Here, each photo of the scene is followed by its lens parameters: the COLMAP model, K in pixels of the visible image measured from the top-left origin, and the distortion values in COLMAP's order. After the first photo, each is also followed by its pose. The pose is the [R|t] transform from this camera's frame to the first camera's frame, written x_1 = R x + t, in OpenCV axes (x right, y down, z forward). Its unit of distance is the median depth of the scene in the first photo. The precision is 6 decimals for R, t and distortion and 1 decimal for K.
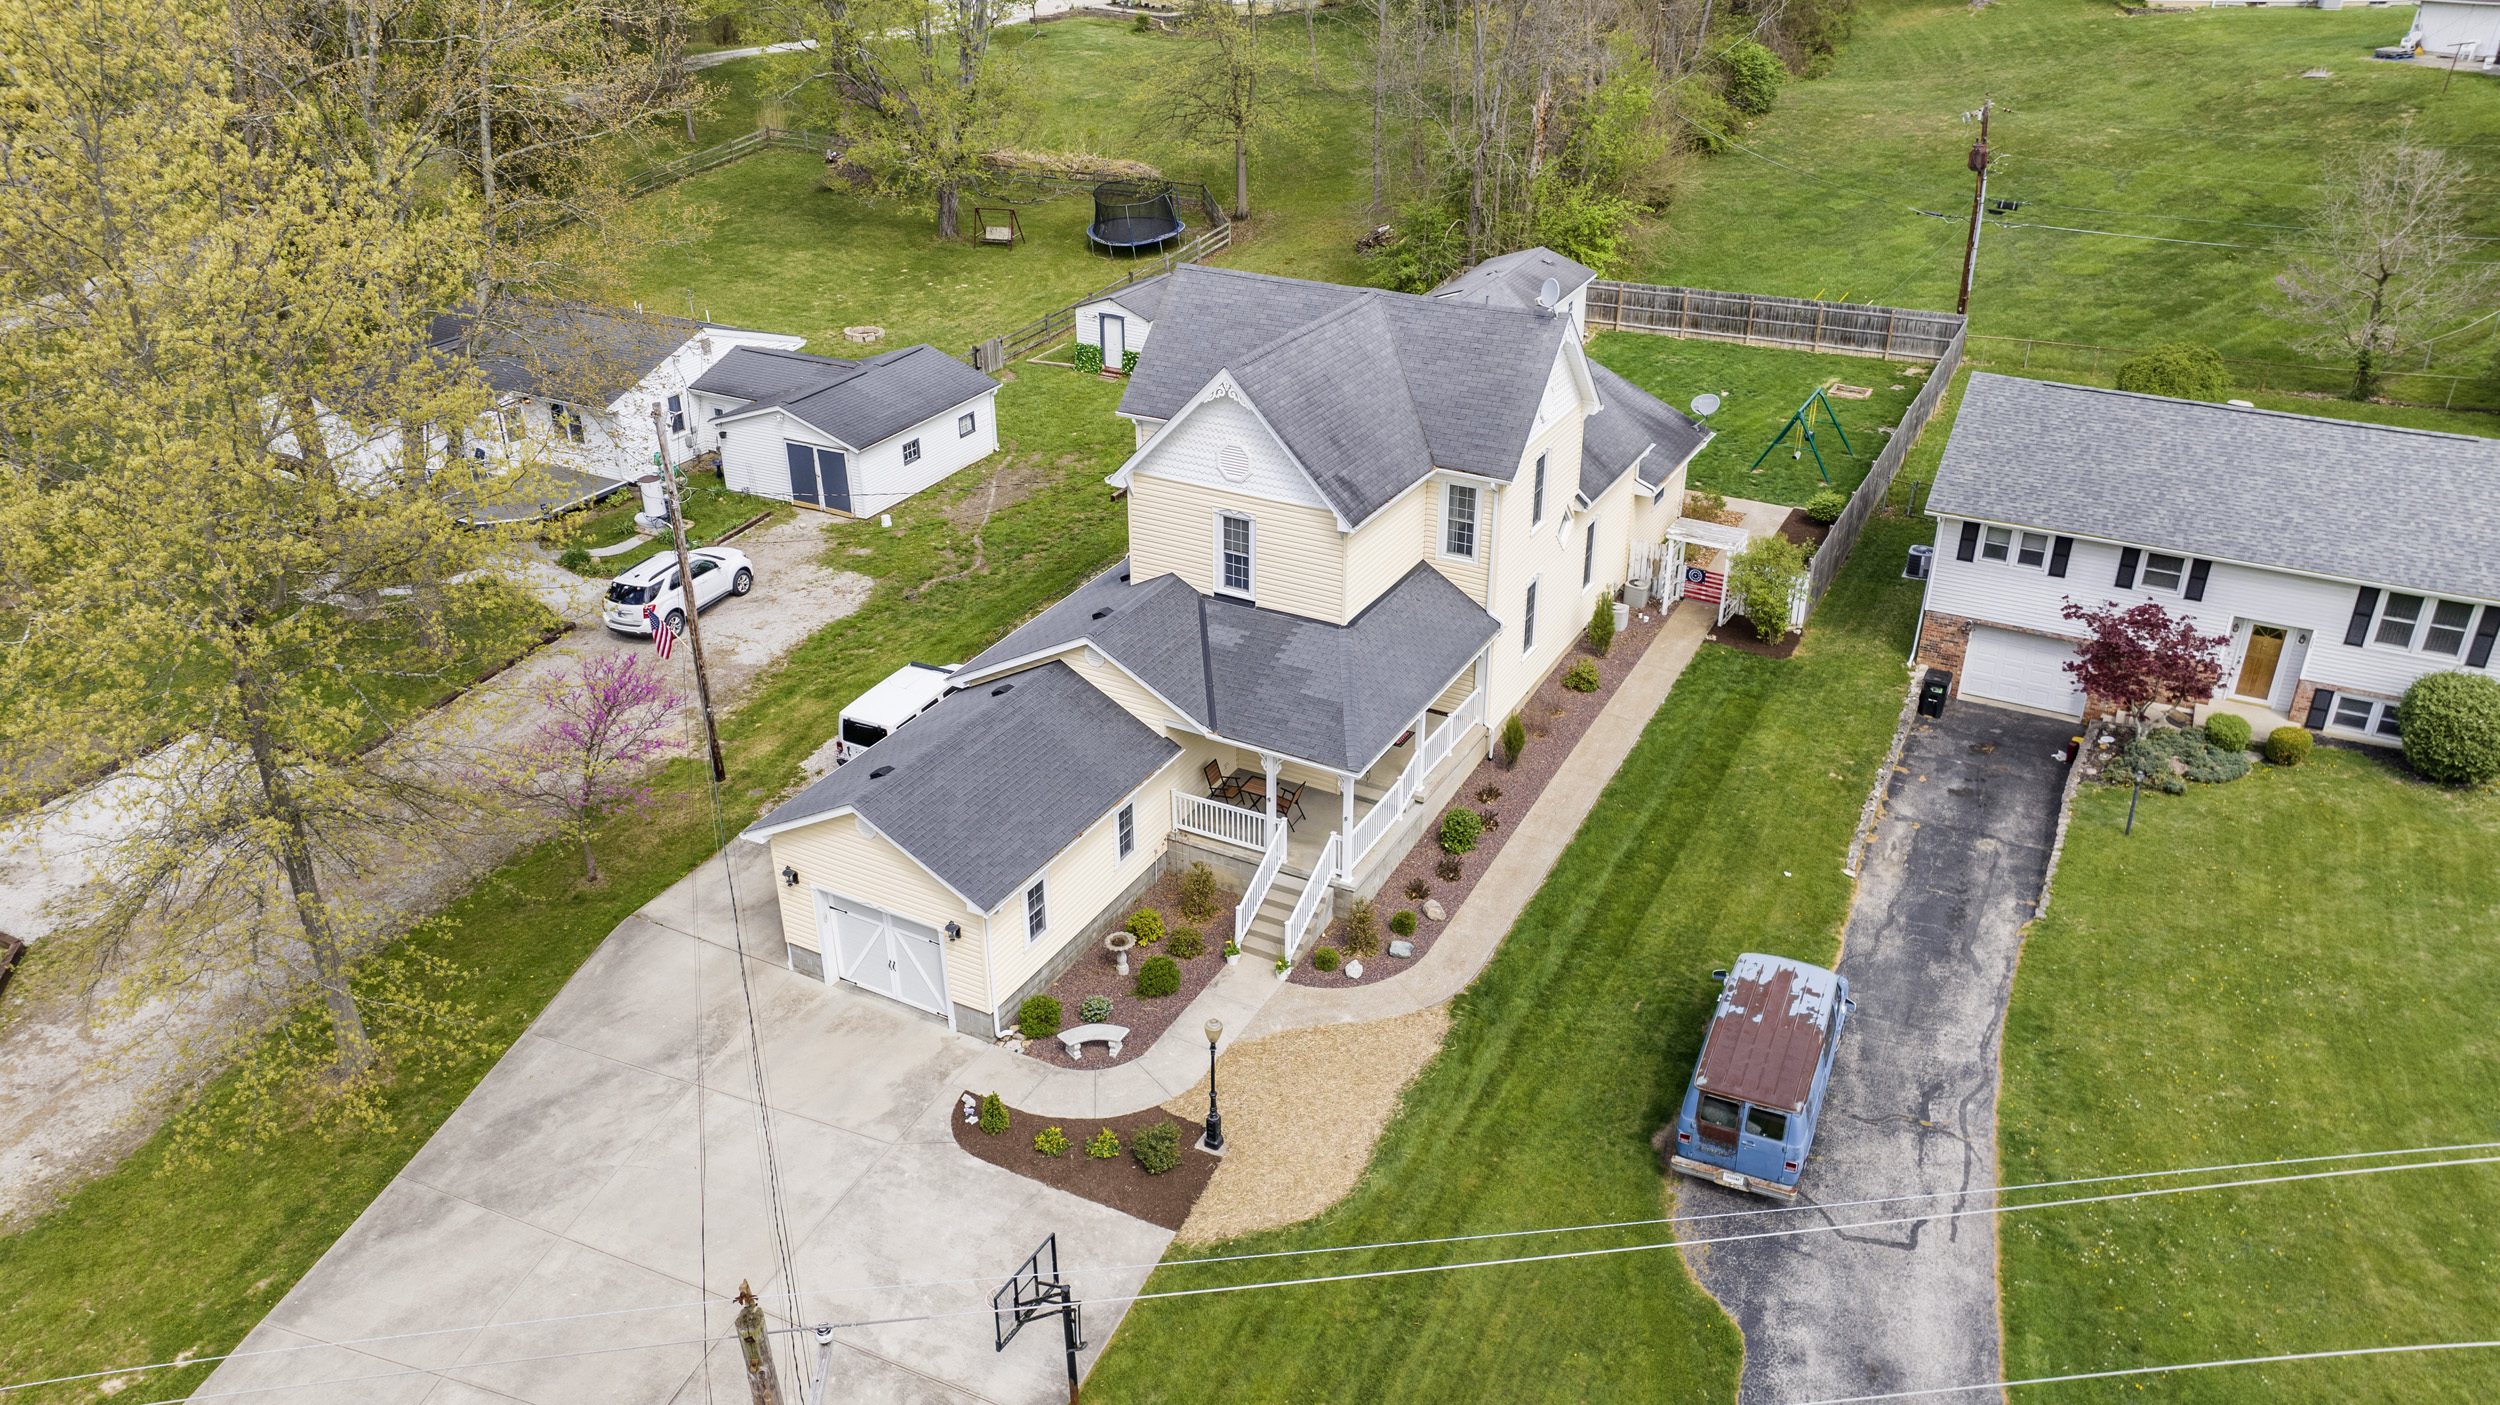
lens RADIAL K [[1763.5, 0, 1236.3], [0, 1763.5, 715.5], [0, 0, 1]] dist [-0.014259, 0.001370]
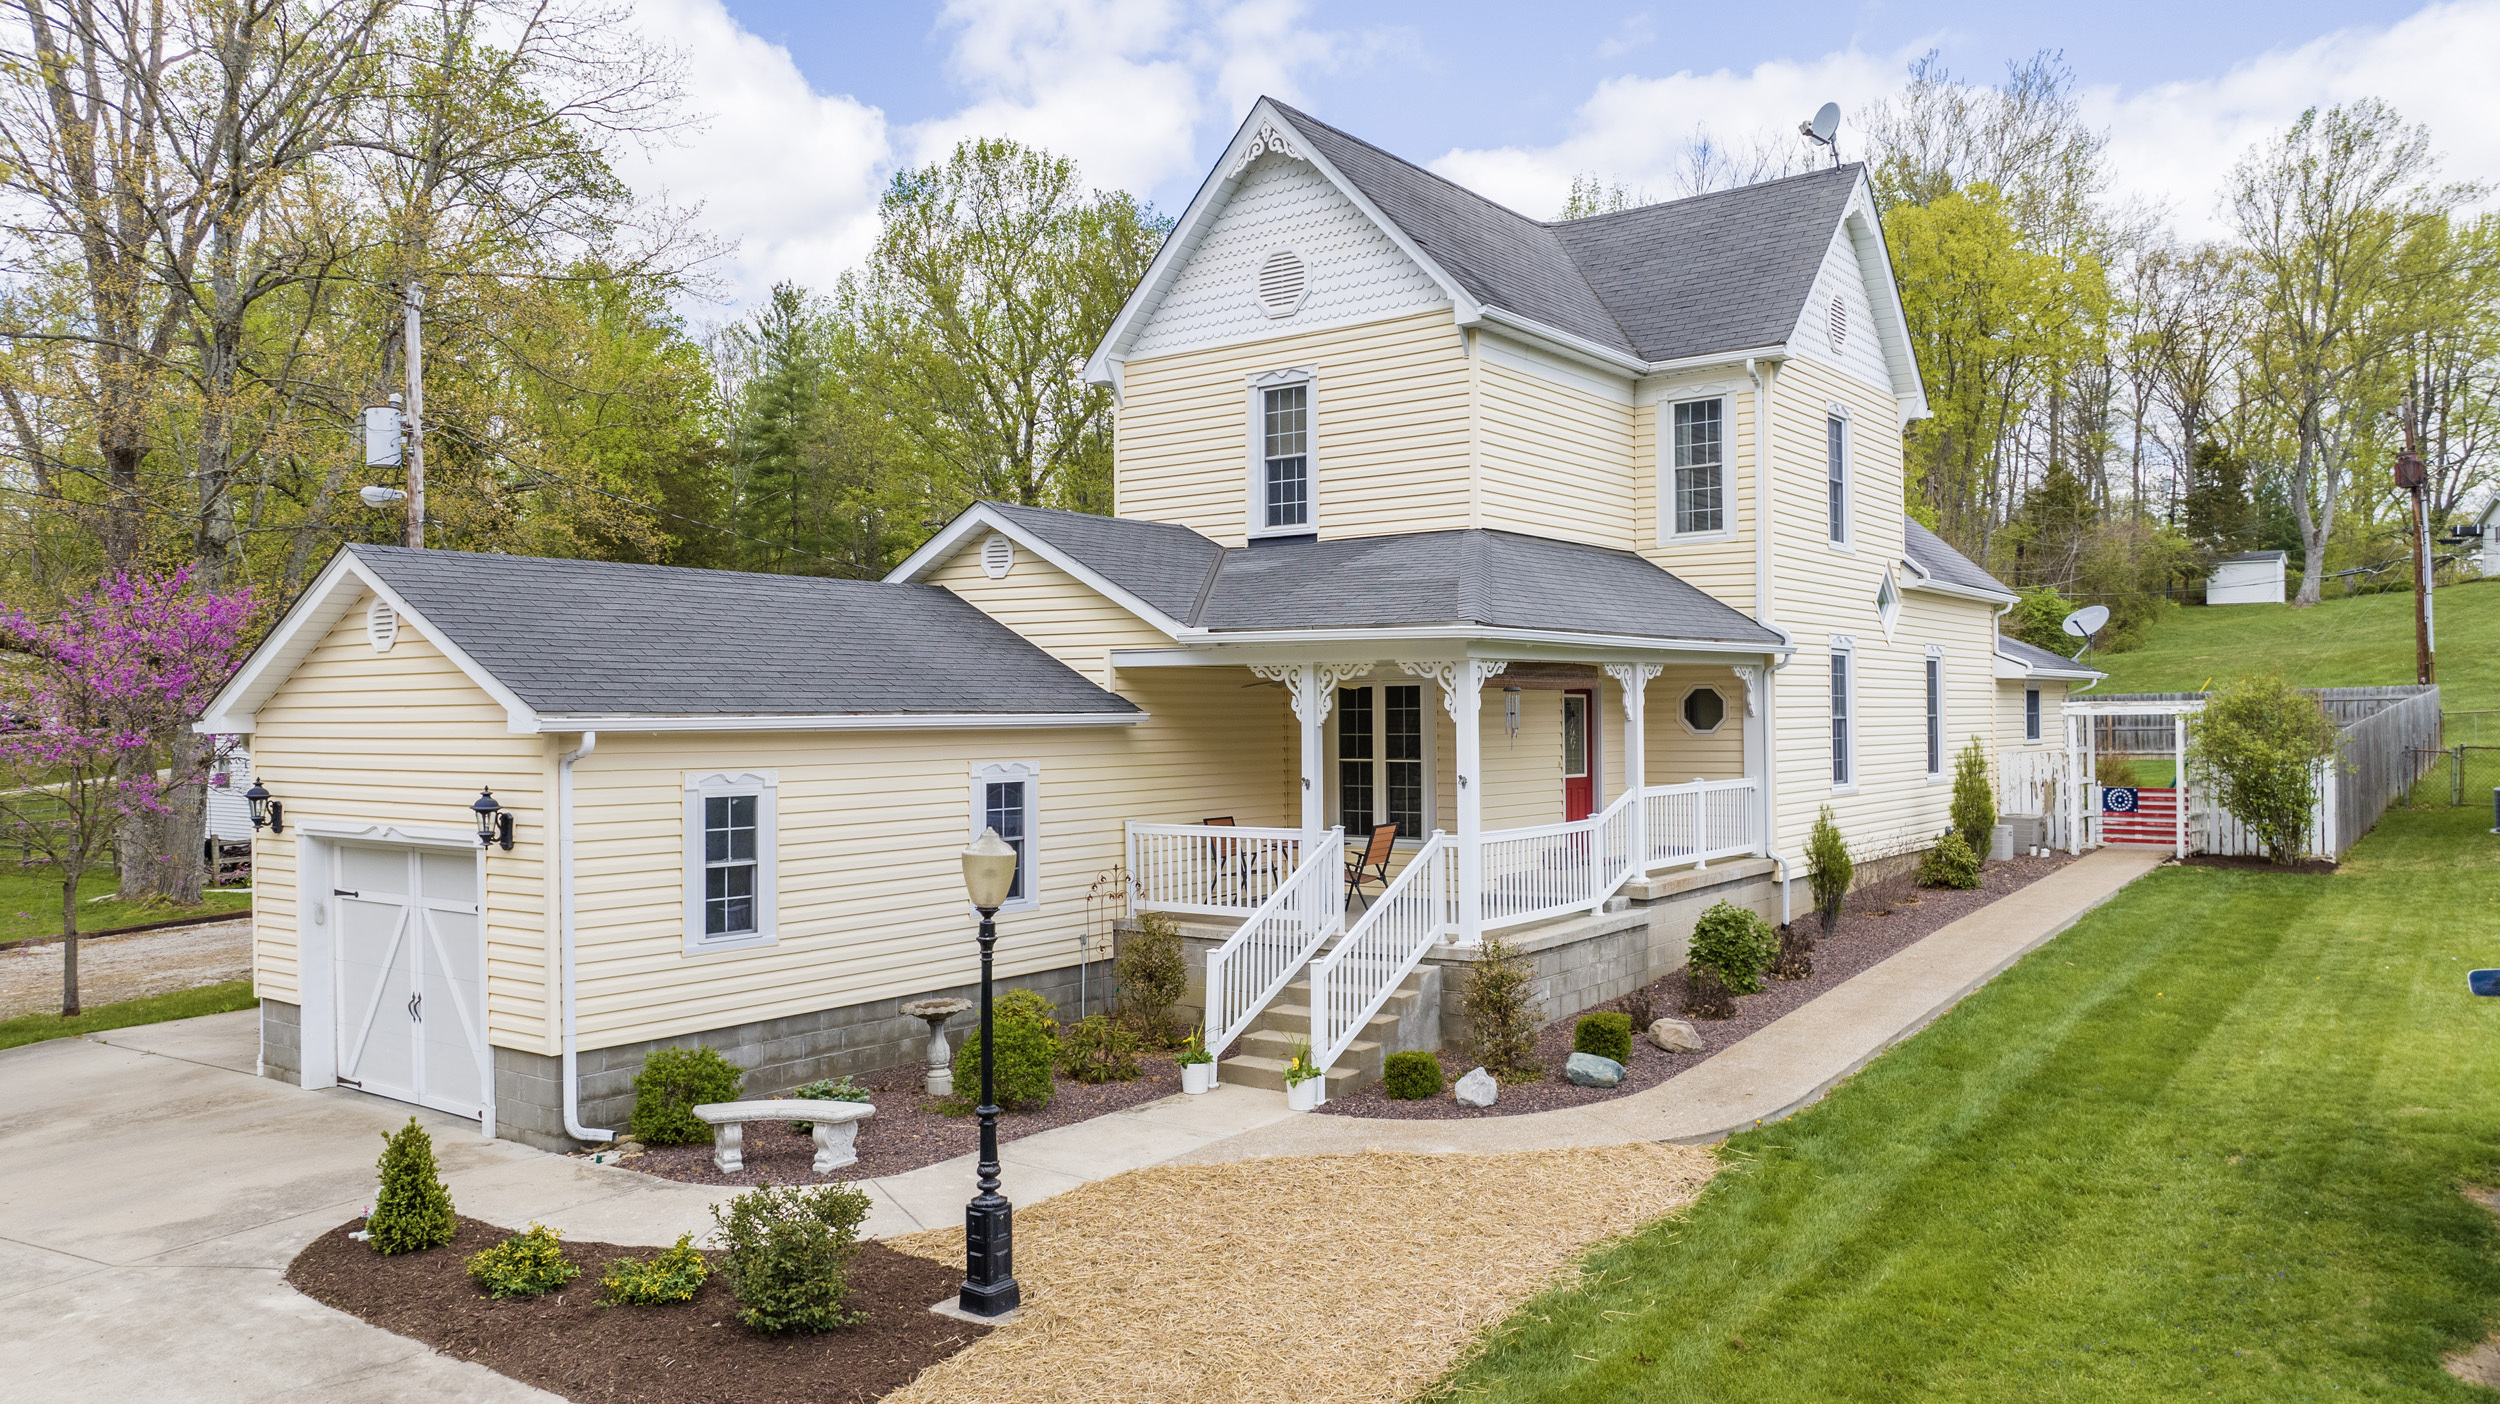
lens RADIAL K [[1763.5, 0, 1236.3], [0, 1763.5, 715.0], [0, 0, 1]] dist [-0.014259, 0.001370]
pose [[0.989309, 0.000406, -0.145832, 0.070664], [-0.068487, 0.884154, -0.462149, 0.257255], [0.128750, 0.467196, 0.874729, 0.583305]]
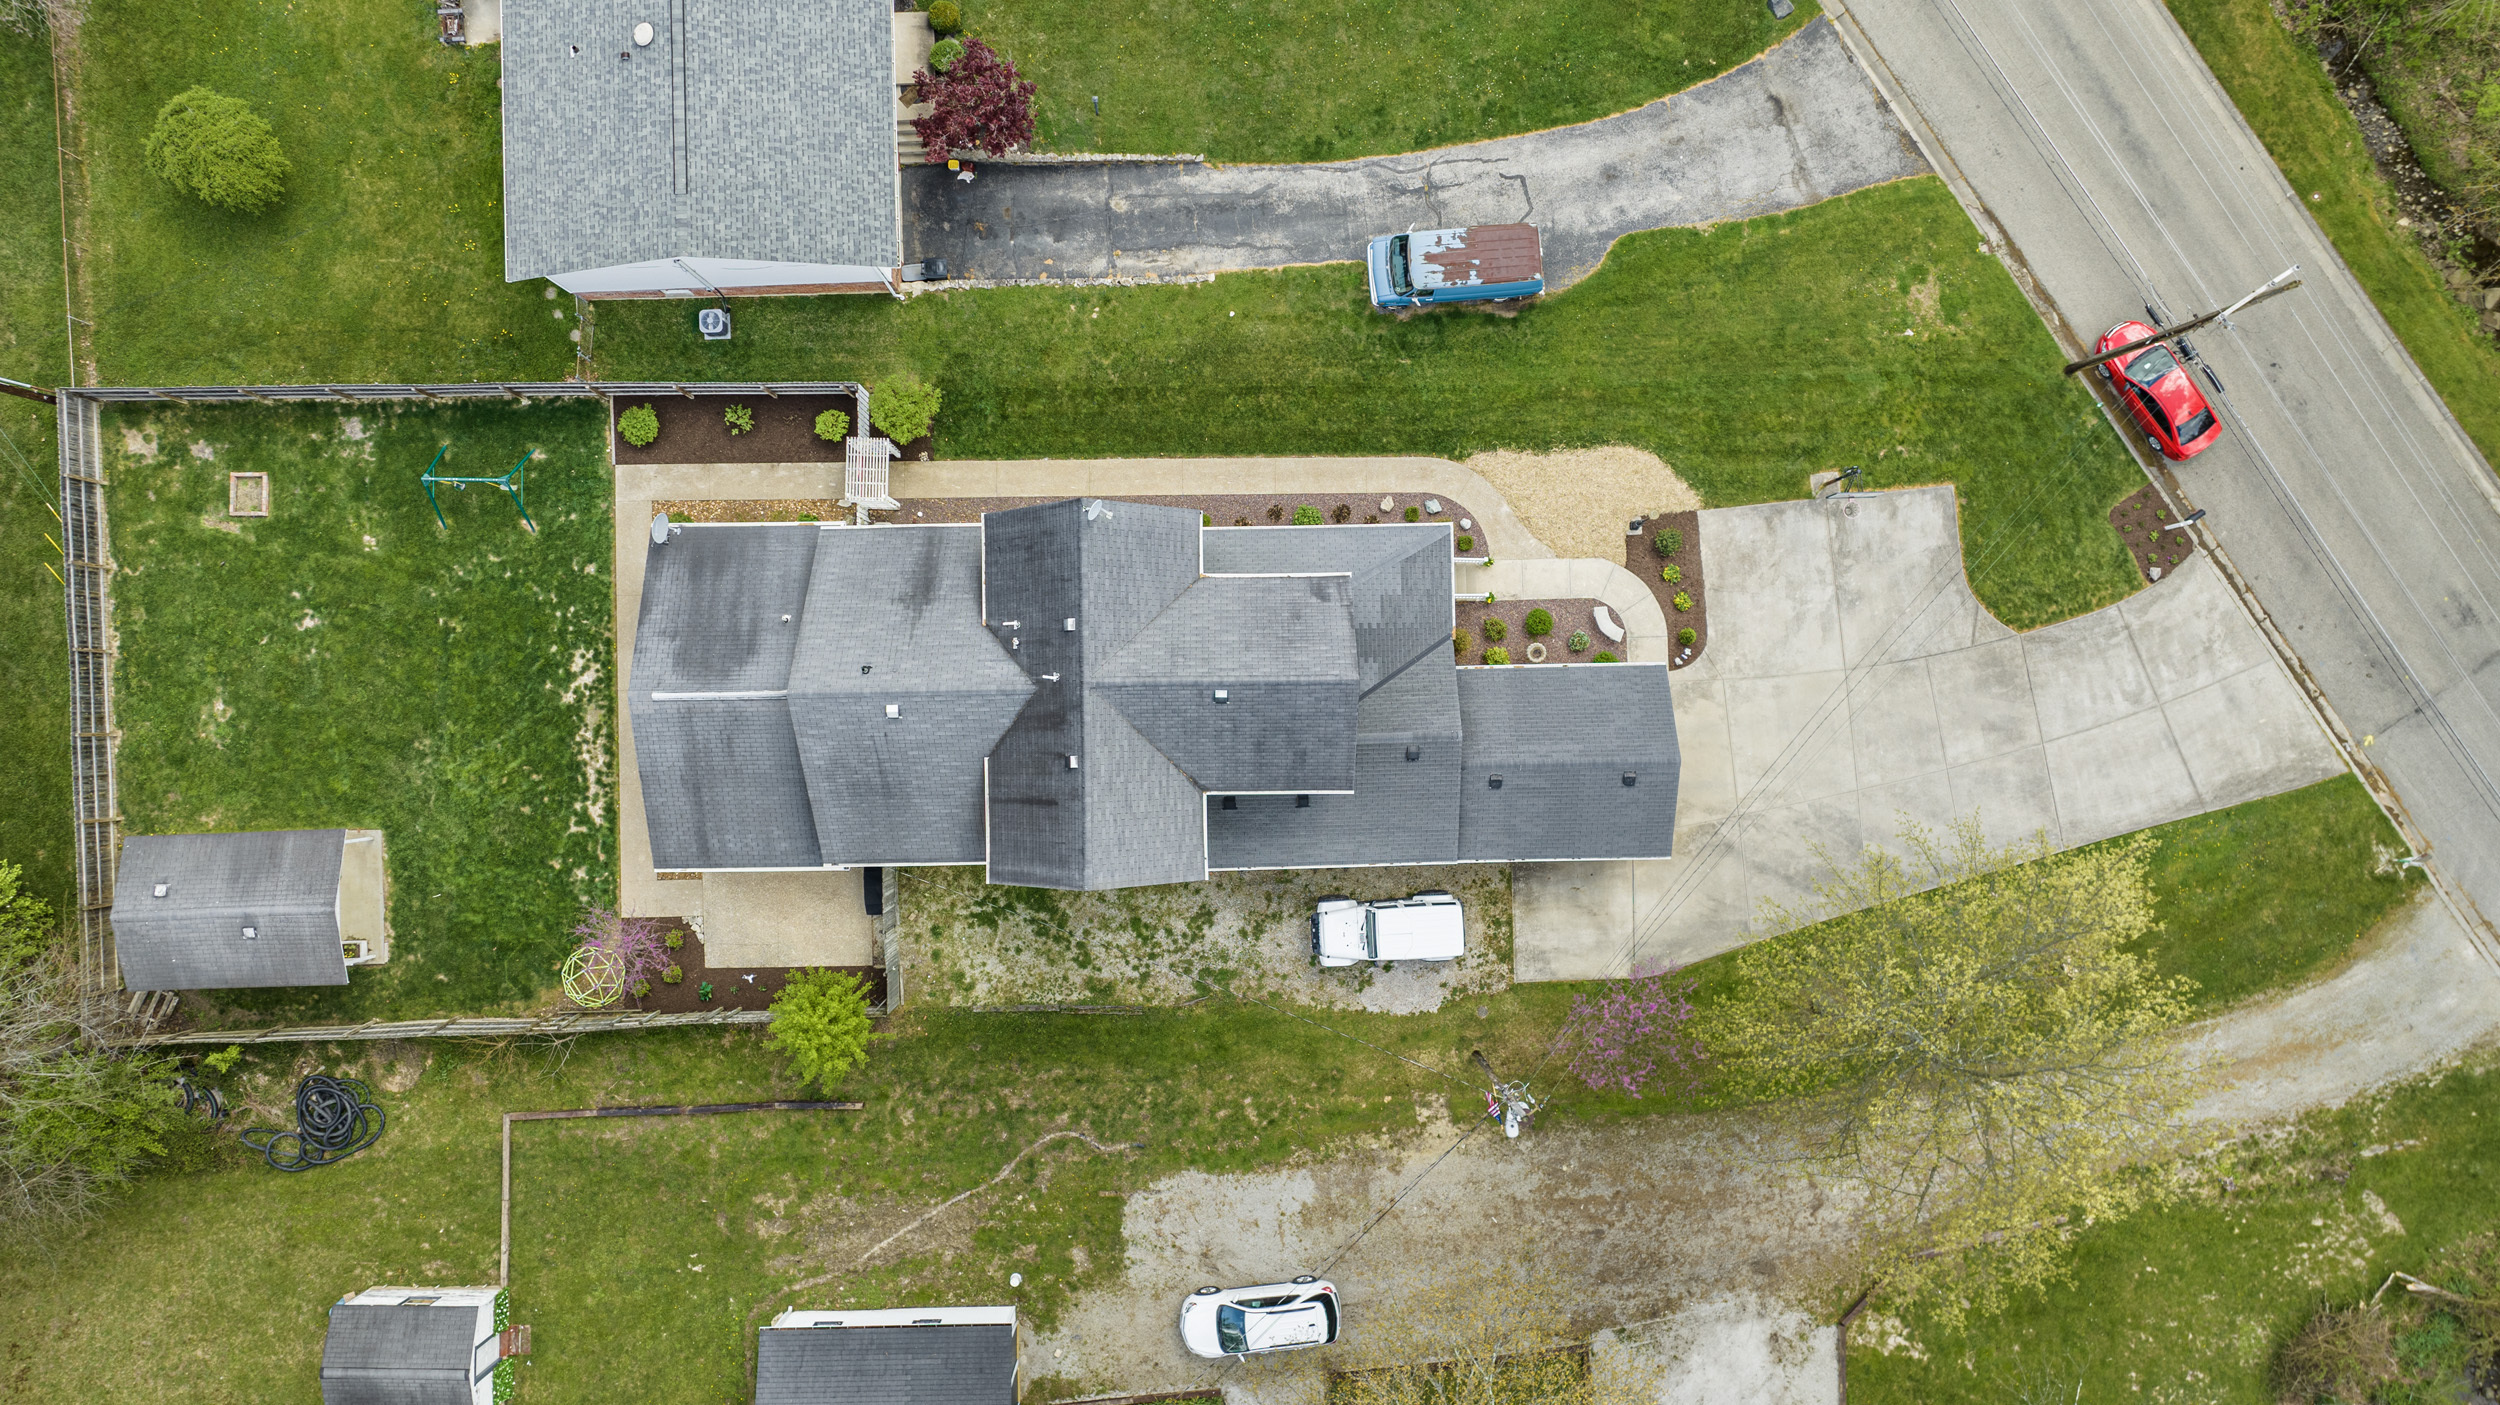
lens RADIAL K [[1763.5, 0, 1236.3], [0, 1763.5, 715.5], [0, 0, 1]] dist [-0.014259, 0.001370]
pose [[-0.501611, -0.864972, 0.014479, -0.001878], [0.403137, -0.218912, 0.888571, -1.373885], [-0.765419, 0.451554, 0.458511, 0.500045]]
